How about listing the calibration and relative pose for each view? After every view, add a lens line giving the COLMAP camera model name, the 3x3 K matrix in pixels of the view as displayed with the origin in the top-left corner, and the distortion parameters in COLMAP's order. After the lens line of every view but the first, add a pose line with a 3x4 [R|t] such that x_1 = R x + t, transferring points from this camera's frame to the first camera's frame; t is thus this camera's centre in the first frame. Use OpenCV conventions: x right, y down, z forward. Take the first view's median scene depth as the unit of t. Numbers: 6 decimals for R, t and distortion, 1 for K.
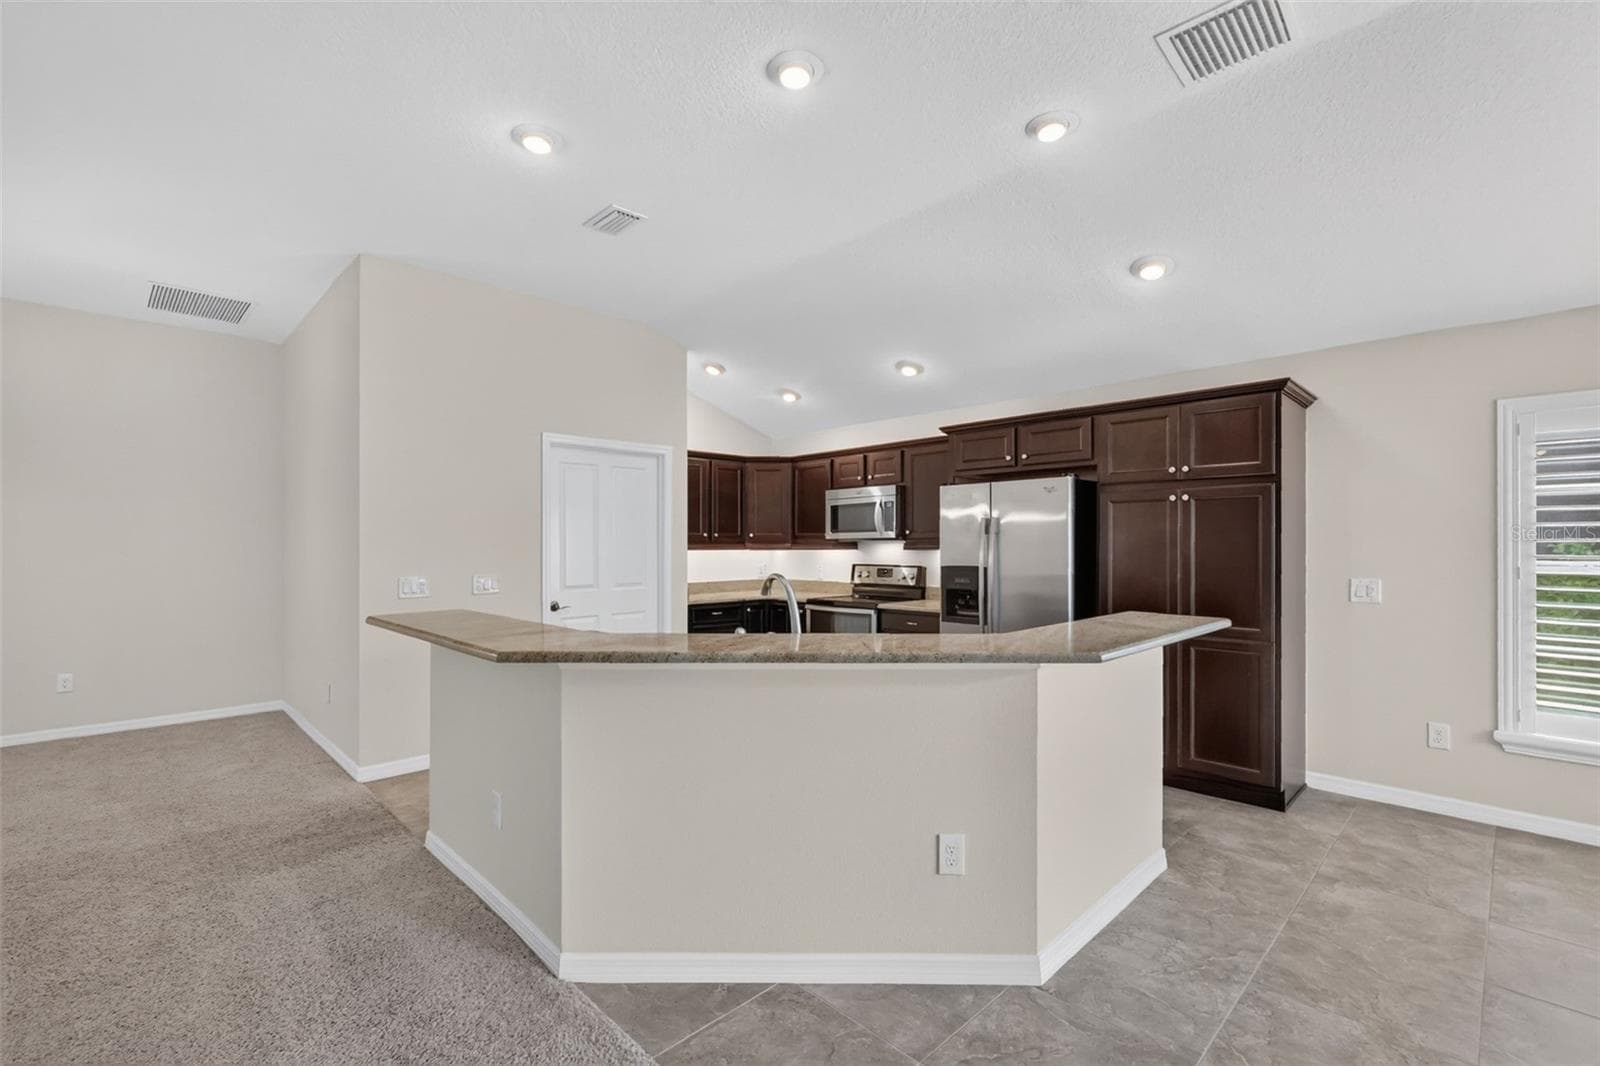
lens RADIAL K [[702.3, 0, 800.7], [0, 702.3, 539.6], [0, 0, 1]] dist [0.001088, 0.000578]
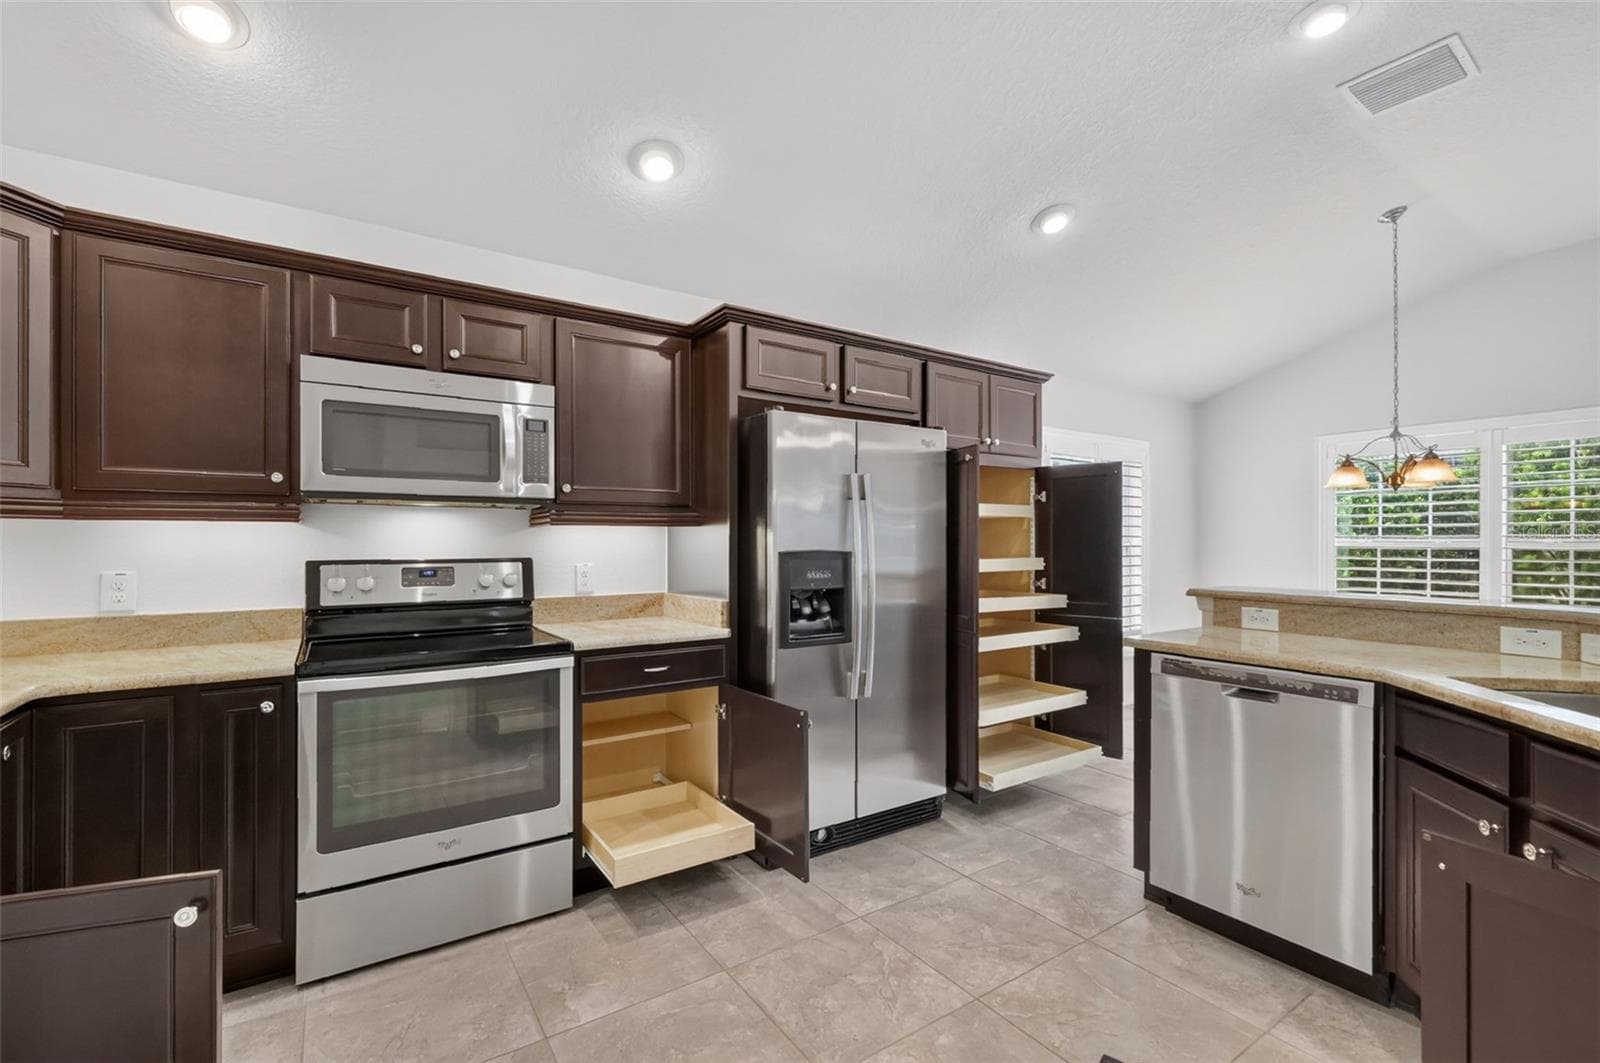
lens RADIAL K [[702.3, 0, 803.1], [0, 702.3, 538.3], [0, 0, 1]] dist [0.001088, 0.000578]
pose [[0.175879, 0.007648, 0.984382, -0.332972], [-0.008223, 0.999946, -0.006300, 0.028620], [-0.984378, -0.006986, 0.175932, 0.840279]]
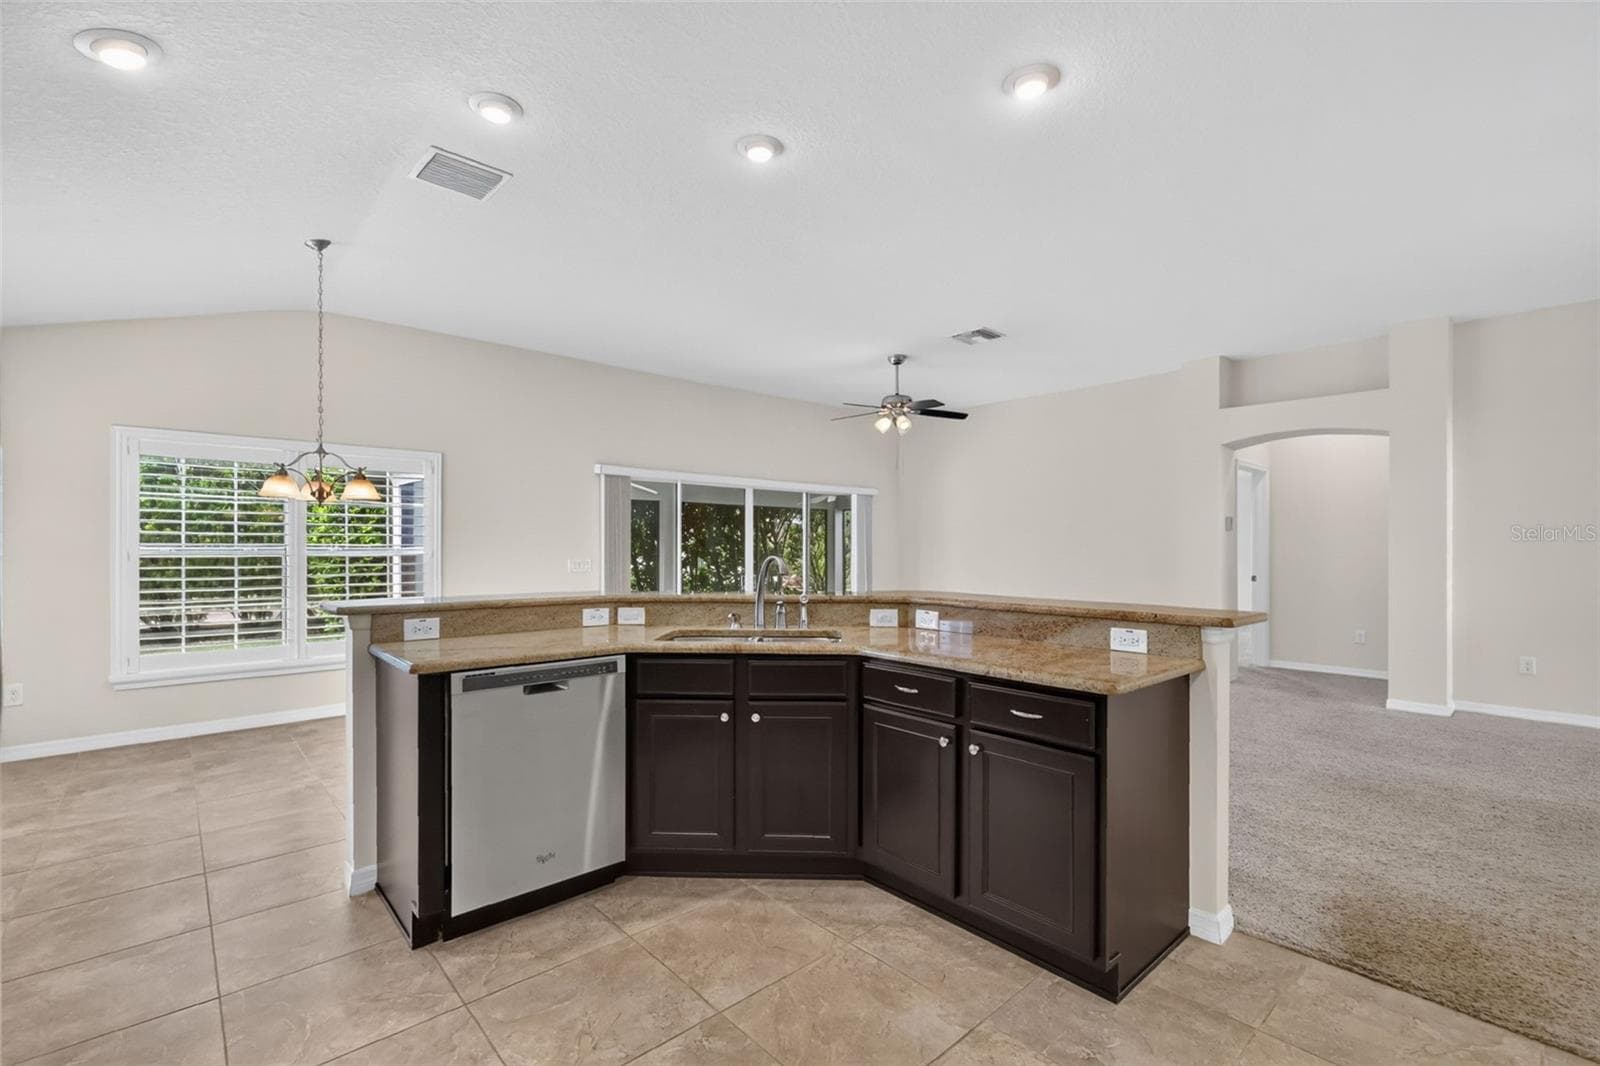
lens RADIAL K [[702.3, 0, 802.3], [0, 702.3, 547.3], [0, 0, 1]] dist [0.001088, 0.000578]
pose [[-0.999382, 0.000869, 0.035131, -0.063034], [0.000579, 0.999966, -0.008263, 0.024395], [-0.035137, -0.008238, -0.999349, 1.132311]]
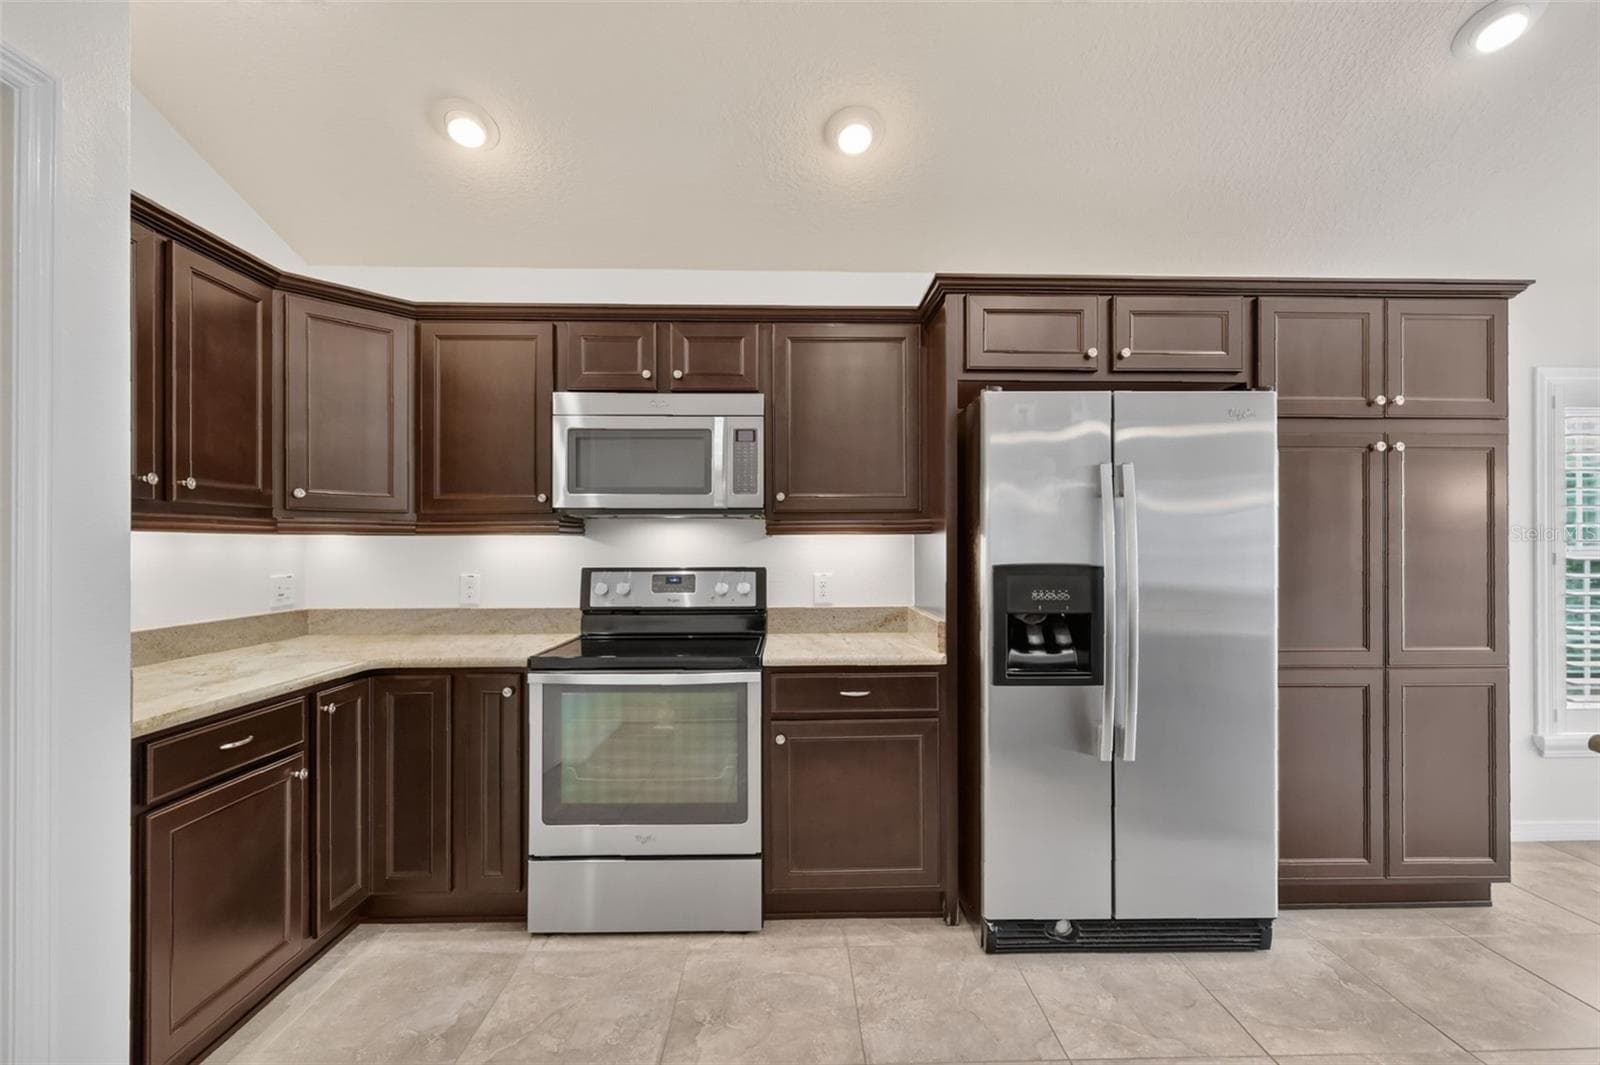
lens RADIAL K [[702.3, 0, 803.9], [0, 702.3, 542.0], [0, 0, 1]] dist [0.001088, 0.000578]
pose [[0.679569, 0.005193, 0.733593, -0.208143], [-0.006676, 0.999977, -0.000895, 0.022399], [-0.733581, -0.004289, 0.679588, 0.742915]]
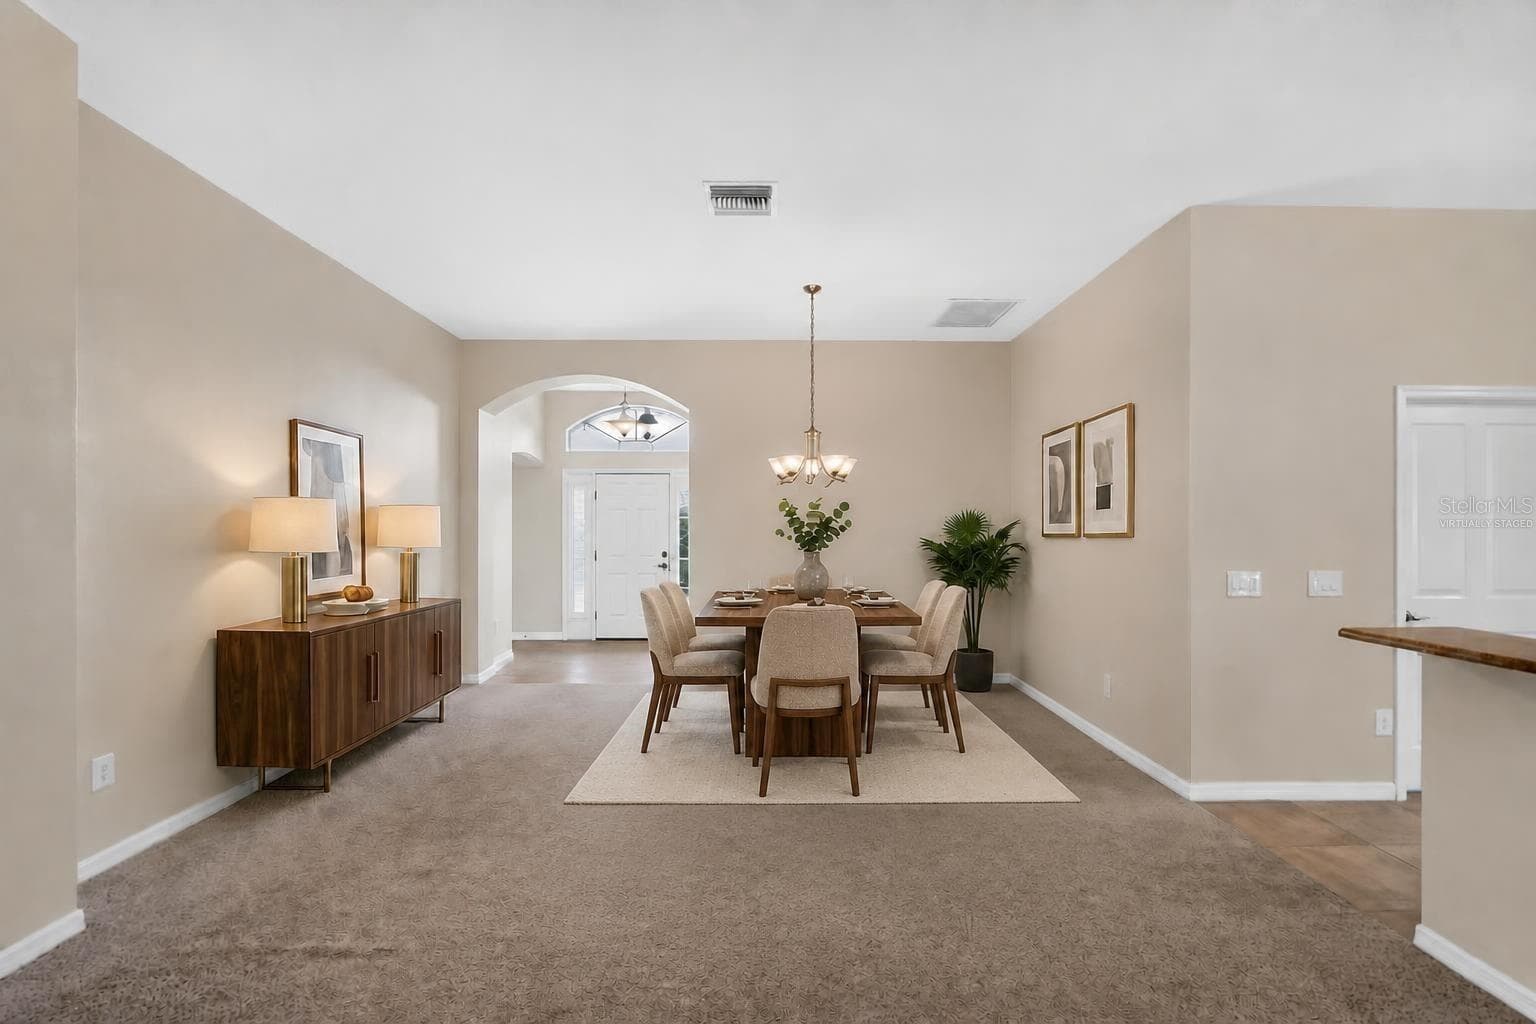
lens RADIAL K [[674.2, 0, 773.5], [0, 674.2, 523.4], [0, 0, 1]] dist [0.001088, 0.000578]
pose [[0.722674, -0.000549, -0.691189, -0.341652], [-0.000075, 1.000000, -0.000872, -0.003851], [0.691189, 0.000682, 0.722674, 0.012534]]
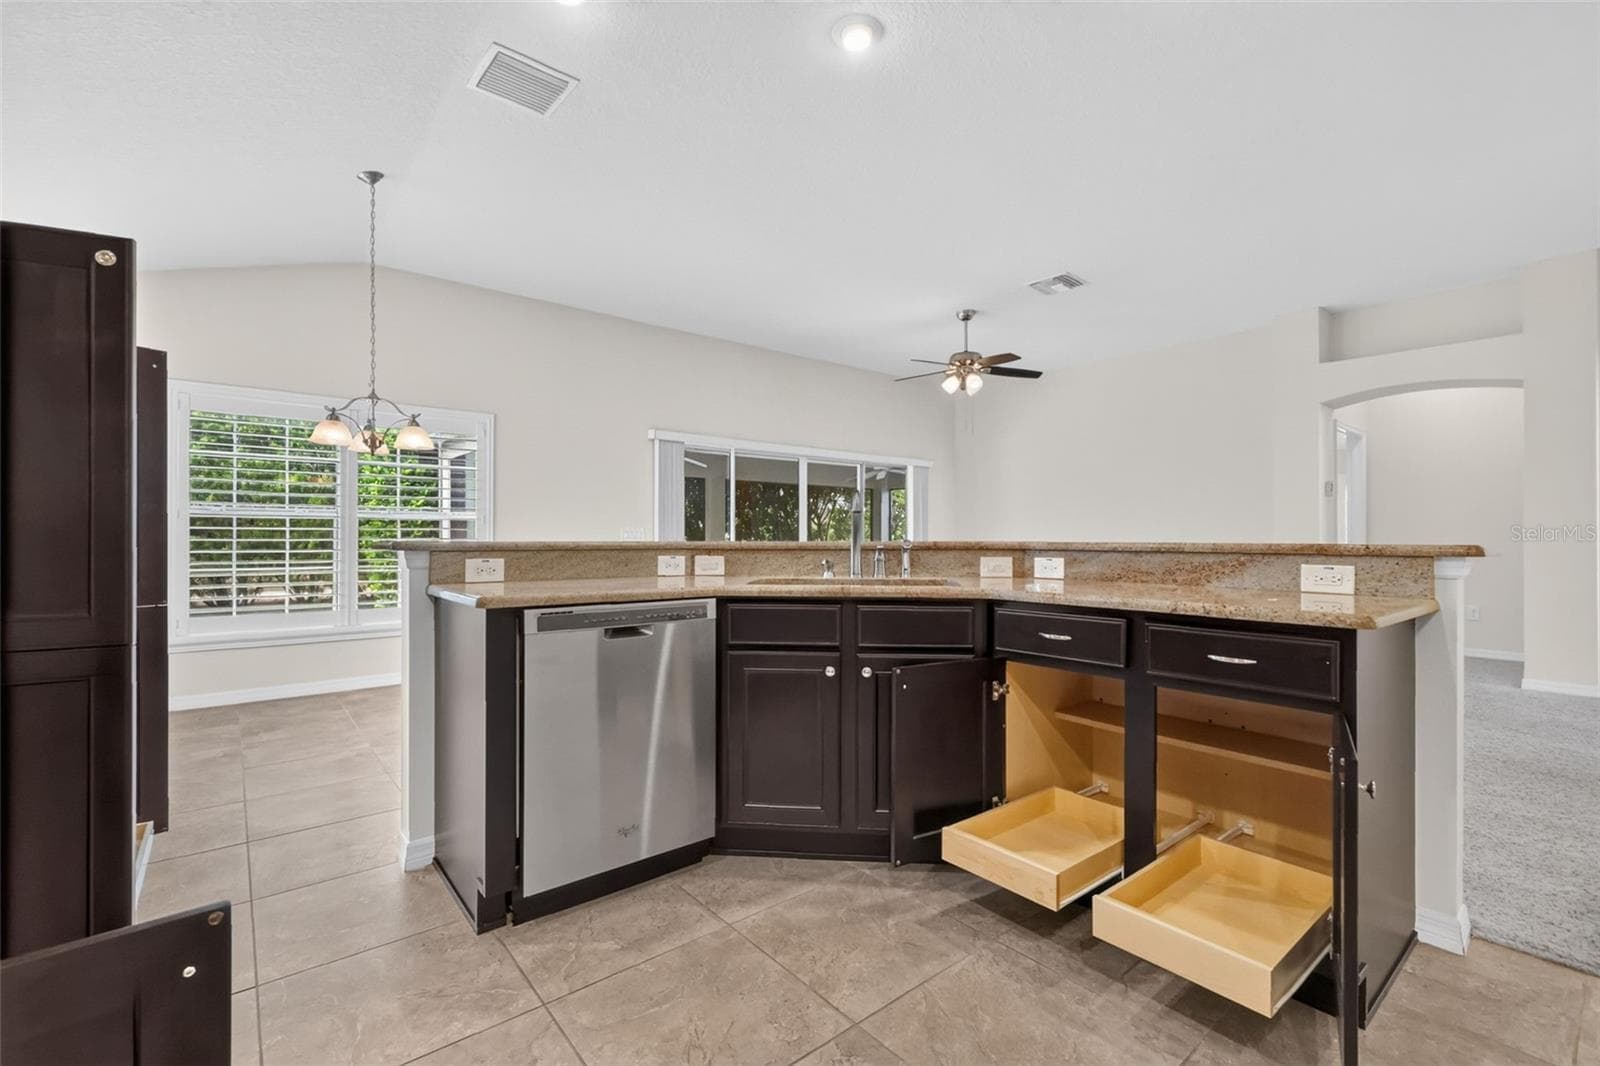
lens RADIAL K [[702.3, 0, 804.1], [0, 702.3, 529.7], [0, 0, 1]] dist [0.001088, 0.000578]
pose [[-0.996606, 0.002963, 0.082265, -0.006828], [0.001568, 0.999854, -0.017015, 0.064080], [-0.082304, -0.016828, -0.996465, 1.059909]]
